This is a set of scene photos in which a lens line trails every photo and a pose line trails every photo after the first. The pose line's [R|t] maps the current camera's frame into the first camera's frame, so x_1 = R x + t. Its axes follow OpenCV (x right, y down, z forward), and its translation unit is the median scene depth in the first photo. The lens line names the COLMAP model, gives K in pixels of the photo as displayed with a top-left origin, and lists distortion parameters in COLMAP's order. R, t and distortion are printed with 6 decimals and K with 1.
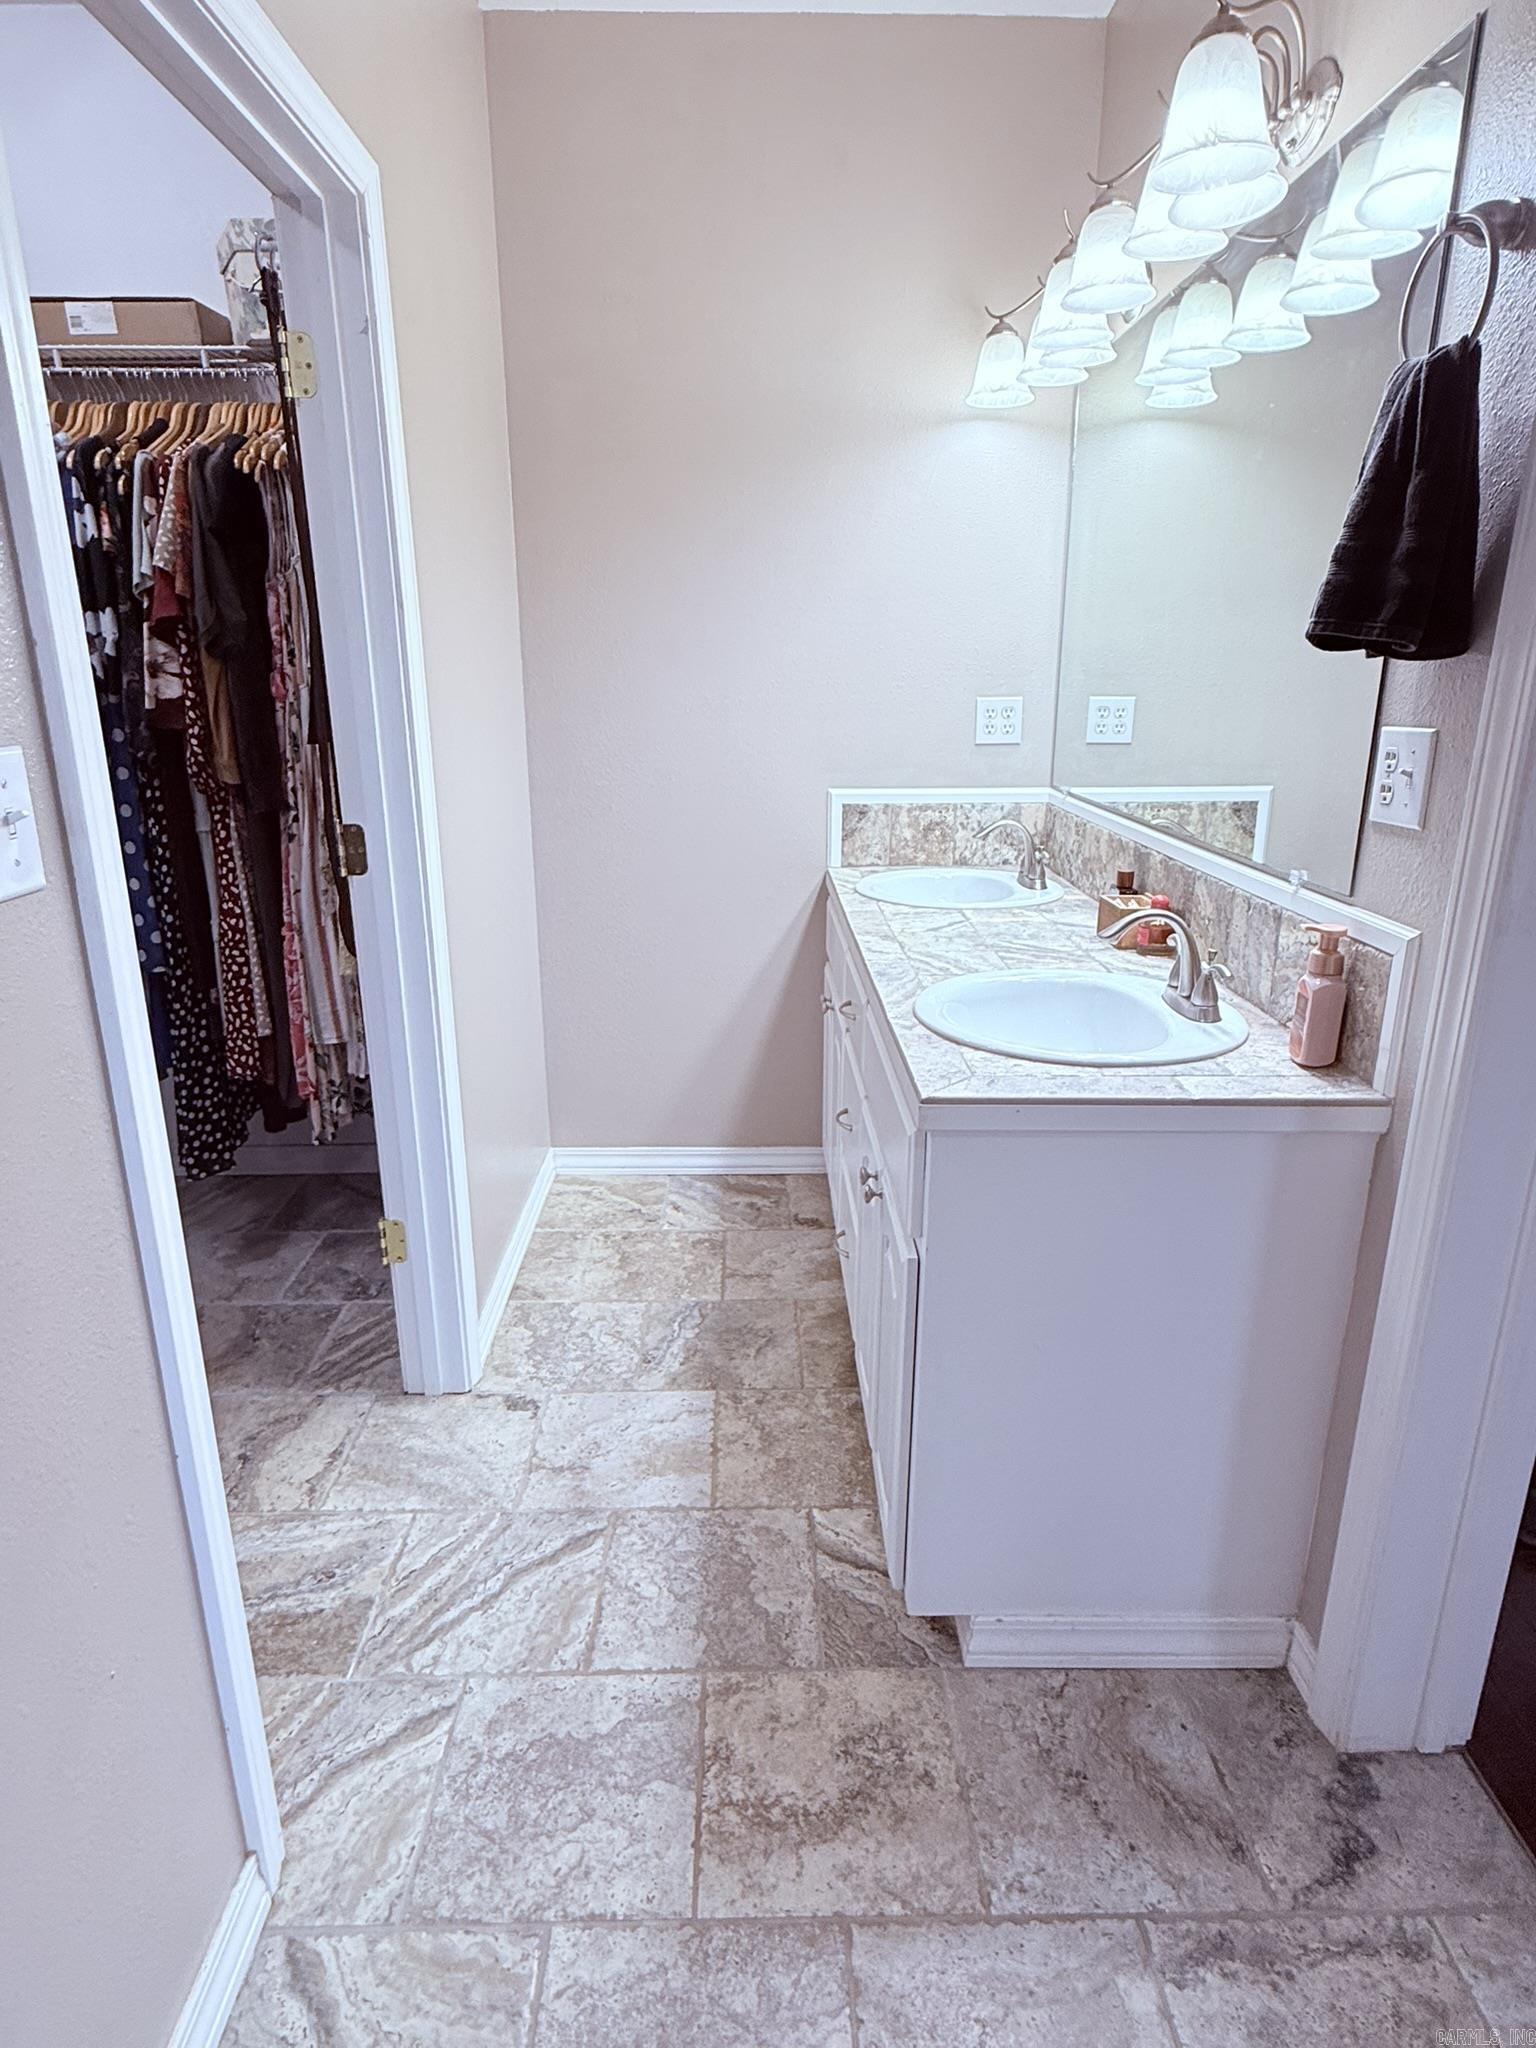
lens RADIAL K [[1145.4, 0, 765.9], [0, 1145.4, 1021.5], [0, 0, 1]] dist [0.002395, 0.000099]
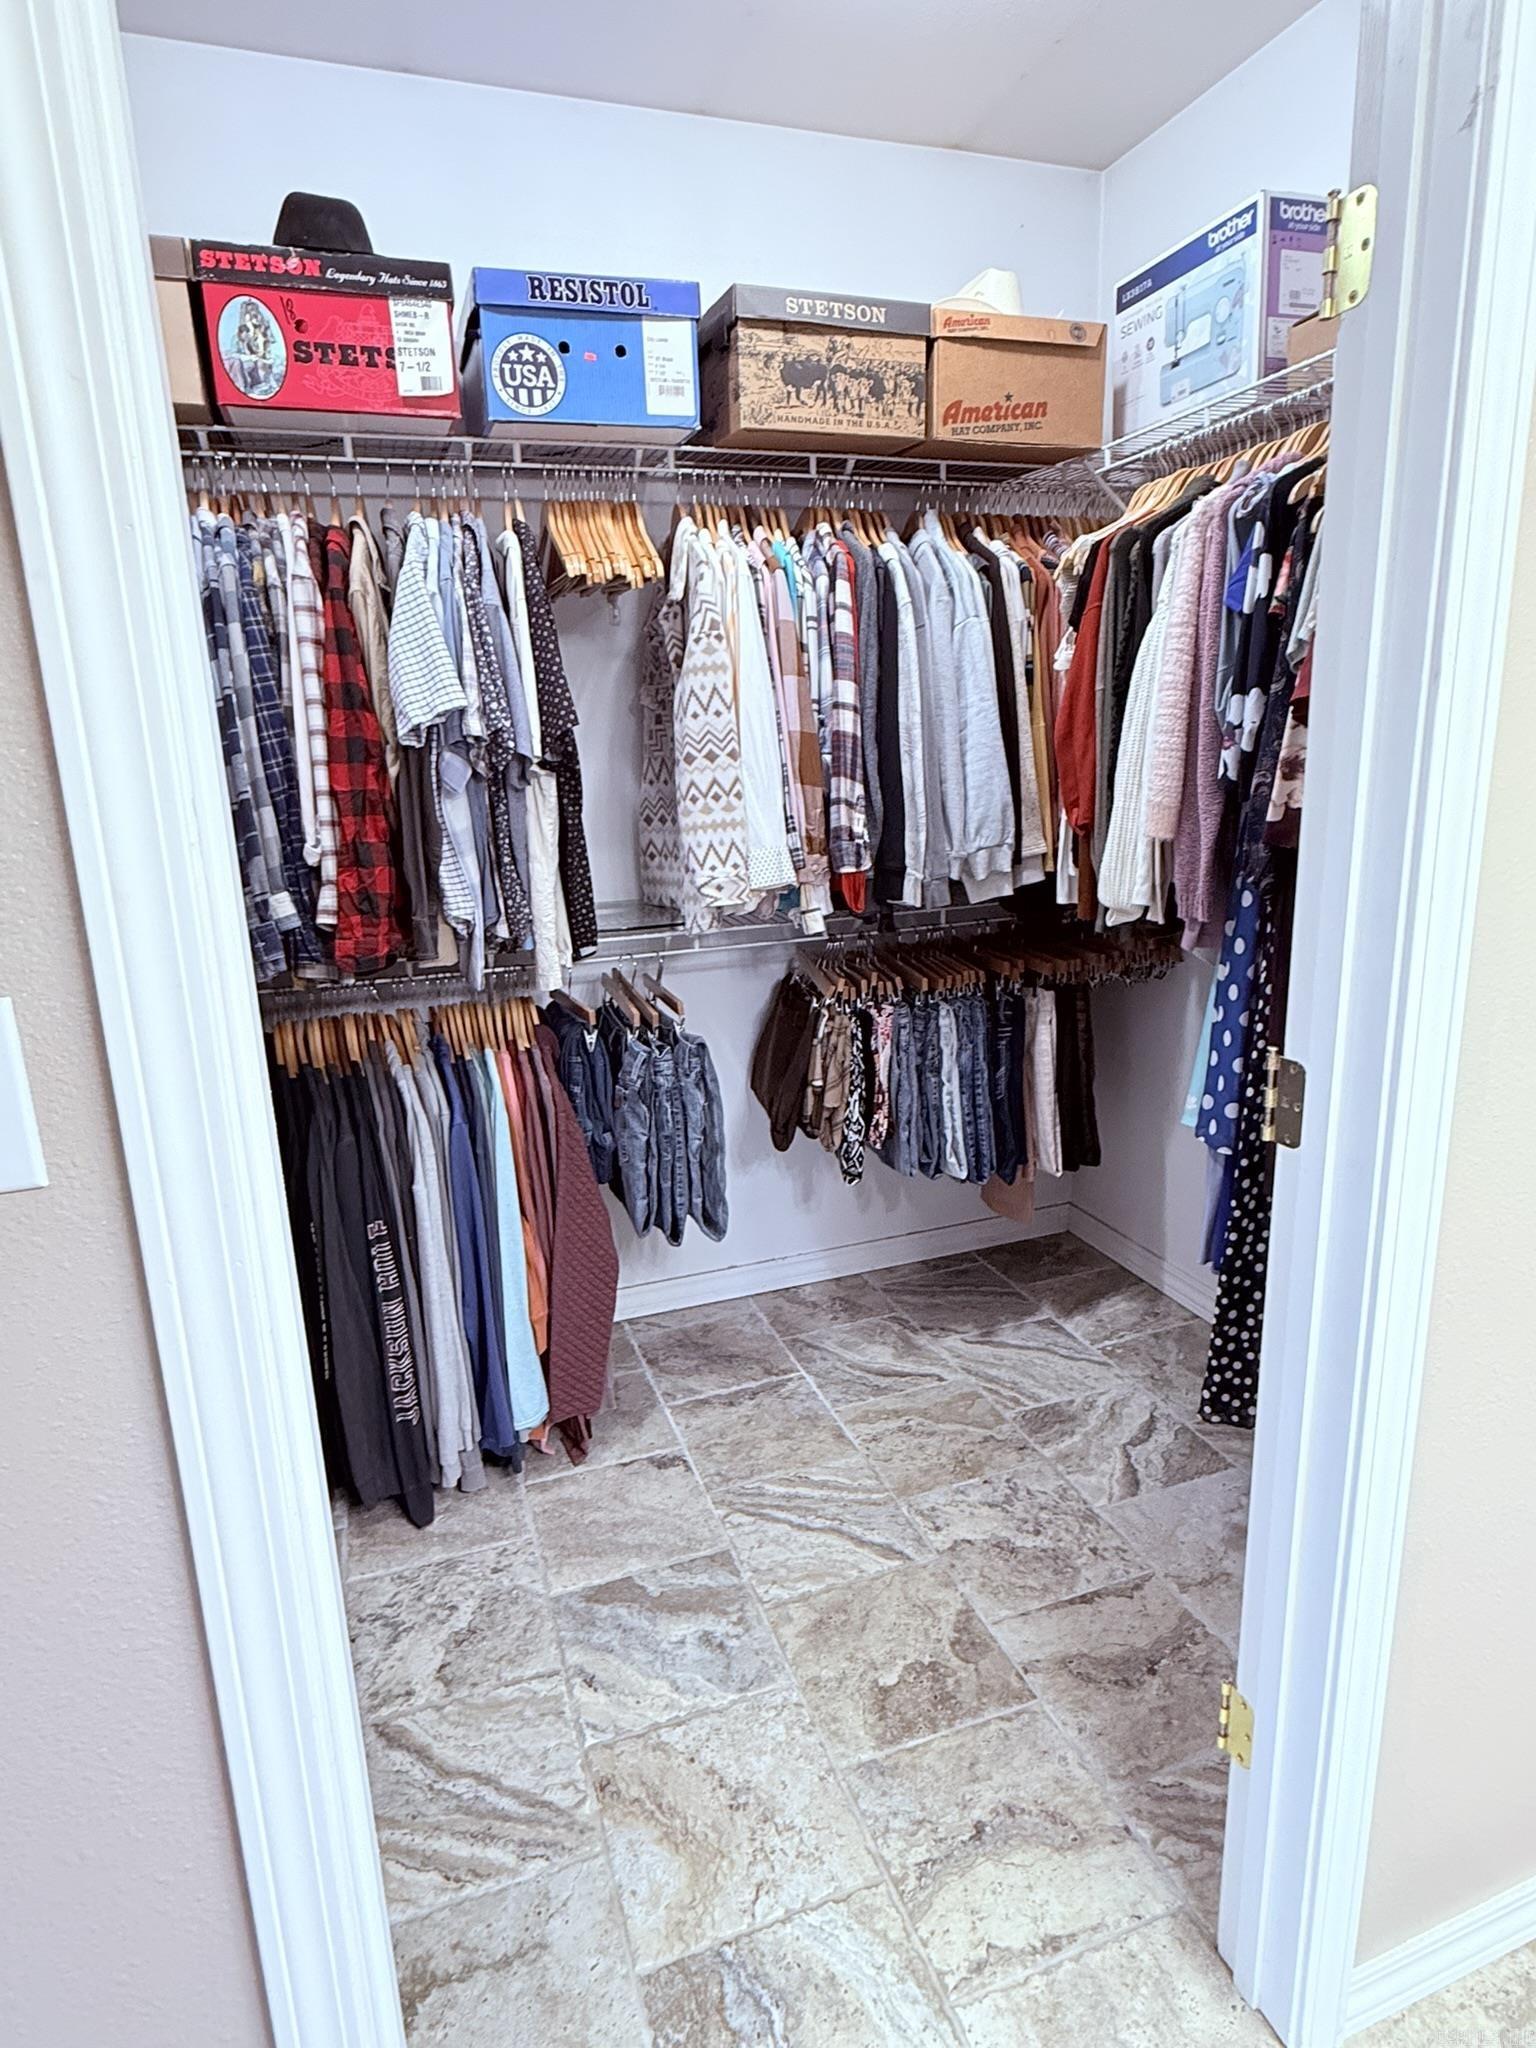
lens RADIAL K [[1145.4, 0, 762.0], [0, 1145.4, 1026.6], [0, 0, 1]] dist [0.002395, 0.000099]
pose [[0.323905, 0.218907, -0.920416, 0.062559], [-0.245101, 0.959065, 0.141845, -0.172641], [0.913789, 0.179650, 0.364300, 0.462619]]
